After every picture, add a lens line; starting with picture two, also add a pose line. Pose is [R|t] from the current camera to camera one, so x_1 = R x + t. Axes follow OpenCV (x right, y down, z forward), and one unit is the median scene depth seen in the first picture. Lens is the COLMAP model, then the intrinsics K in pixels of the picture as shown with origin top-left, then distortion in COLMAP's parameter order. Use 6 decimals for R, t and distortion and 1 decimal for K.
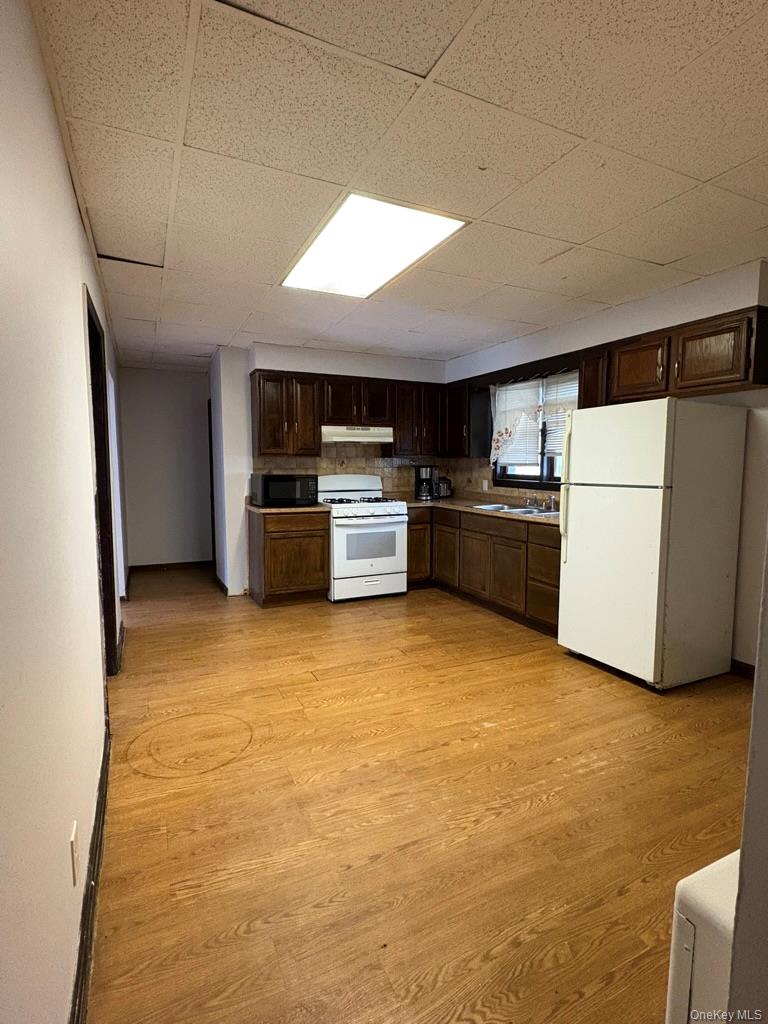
lens RADIAL K [[506.7, 0, 378.2], [0, 506.7, 508.0], [0, 0, 1]] dist [-0.002320, -0.000939]
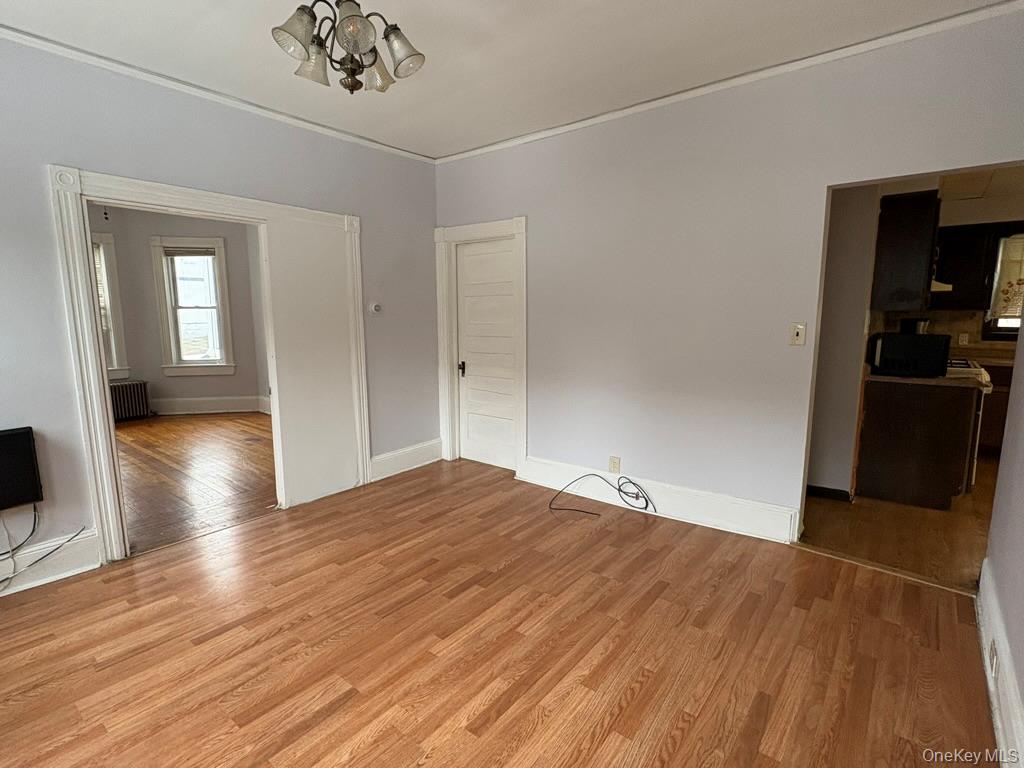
lens RADIAL K [[506.7, 0, 520.0], [0, 506.7, 389.2], [0, 0, 1]] dist [-0.002320, -0.000939]
pose [[0.891628, -0.070672, 0.447219, -1.113568], [0.043473, 0.996542, 0.070807, -0.063944], [-0.450677, -0.043692, 0.891617, 0.615666]]
